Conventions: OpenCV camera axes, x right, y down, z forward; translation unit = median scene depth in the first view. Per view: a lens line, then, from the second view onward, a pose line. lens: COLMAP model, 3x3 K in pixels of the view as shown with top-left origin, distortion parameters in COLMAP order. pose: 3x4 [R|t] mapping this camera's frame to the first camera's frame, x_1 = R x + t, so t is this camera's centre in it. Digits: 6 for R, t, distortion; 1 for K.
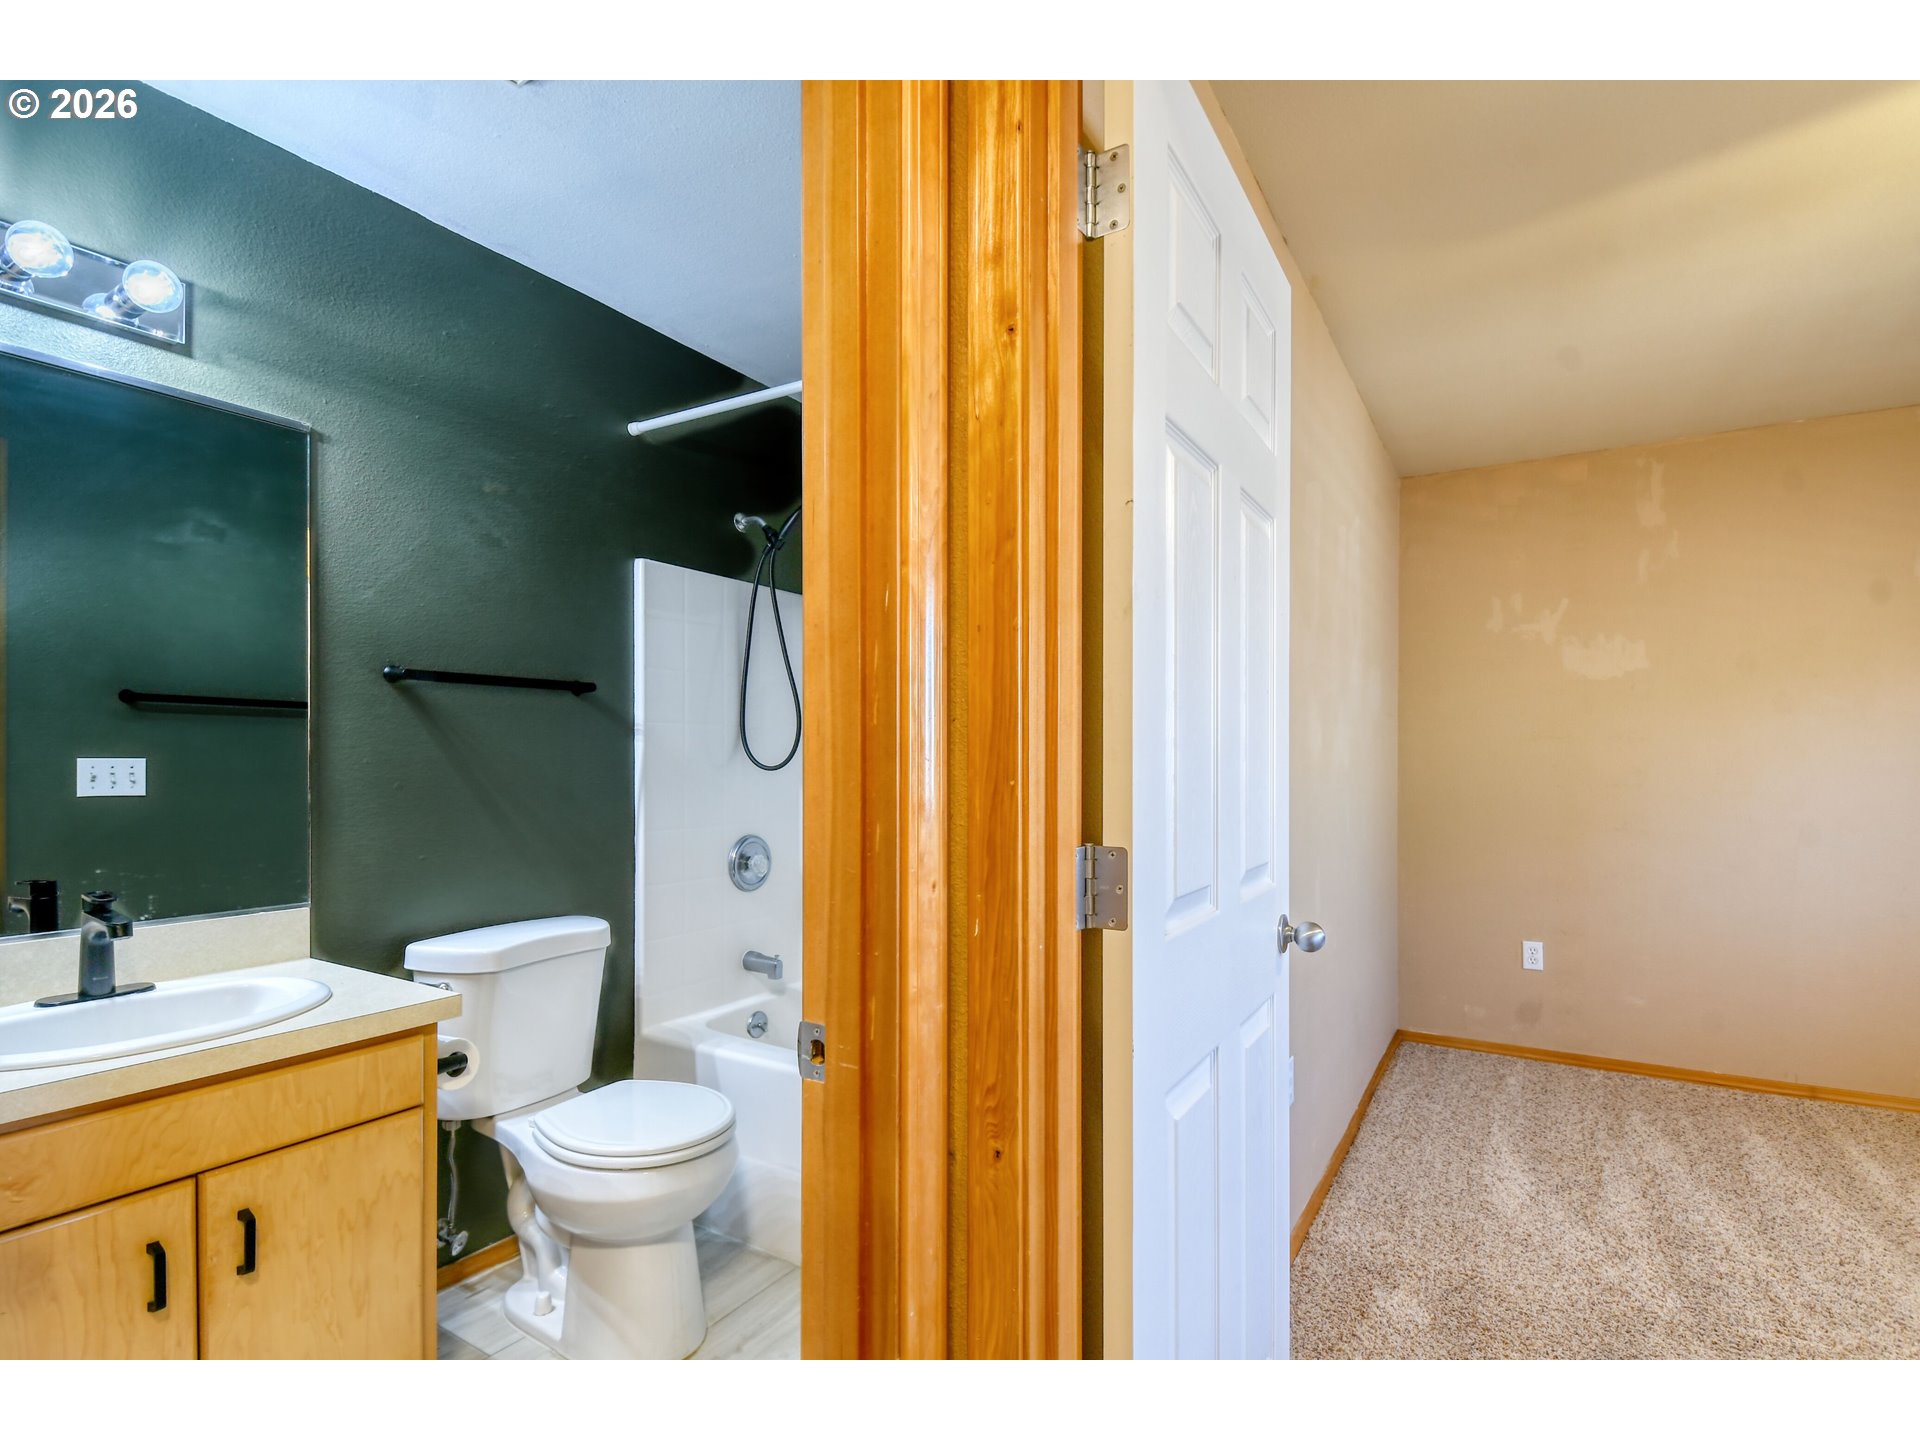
lens RADIAL K [[944.8, 0, 964.2], [0, 944.8, 767.9], [0, 0, 1]] dist [0.000362, -0.014837]
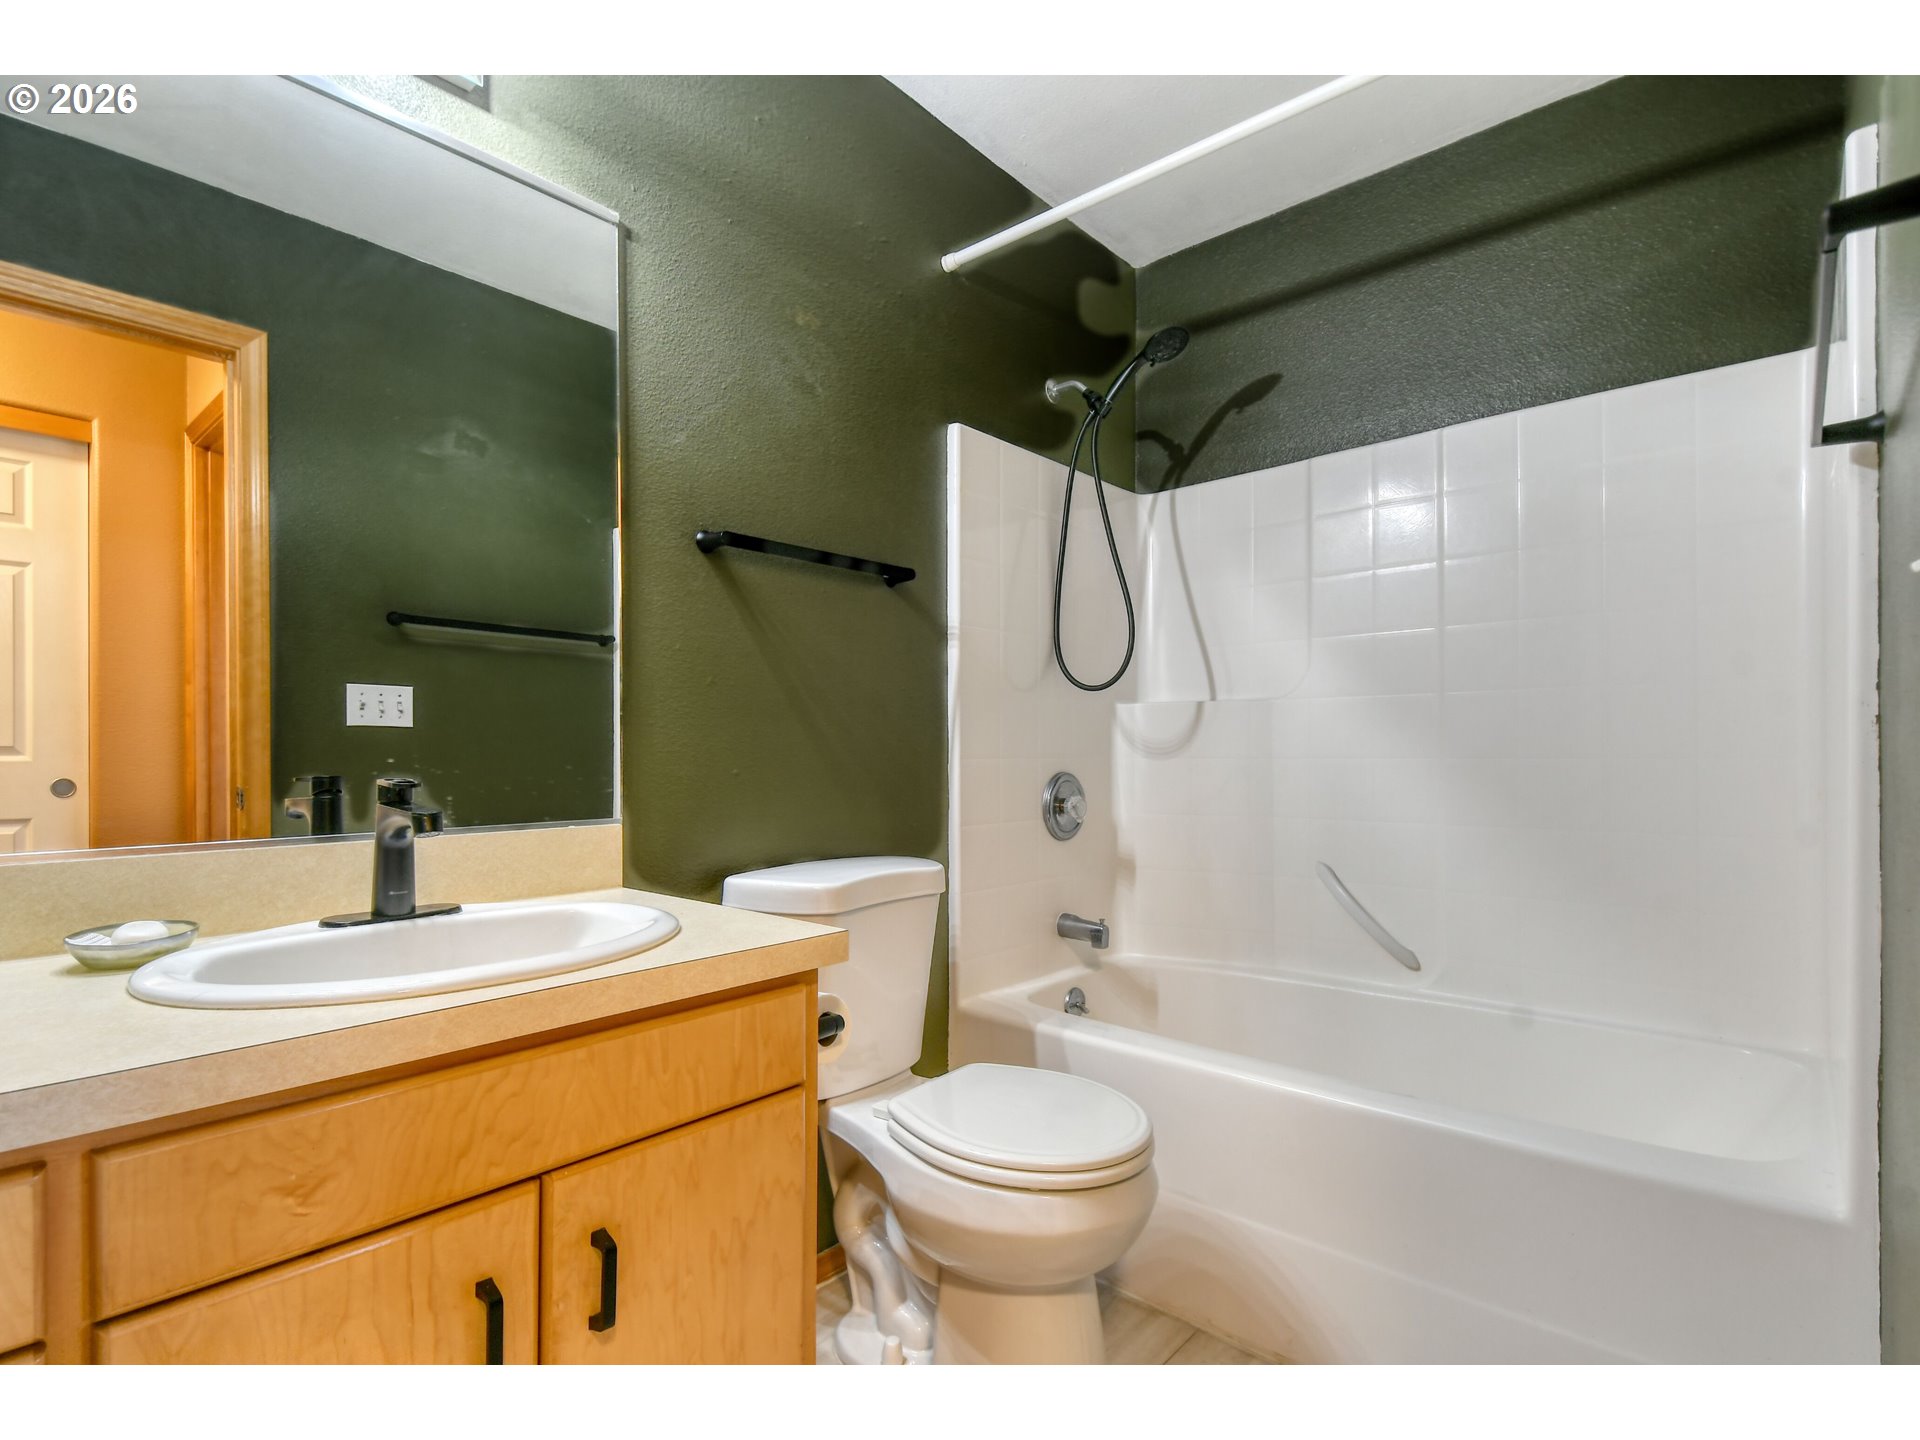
lens RADIAL K [[939.4, 0, 923.7], [0, 939.4, 760.9], [0, 0, 1]] dist [0.030816, -0.029790]
pose [[0.980802, -0.003675, -0.194971, -0.329612], [0.003273, 0.999992, -0.002385, 0.111055], [0.194979, 0.001701, 0.980806, 0.306209]]
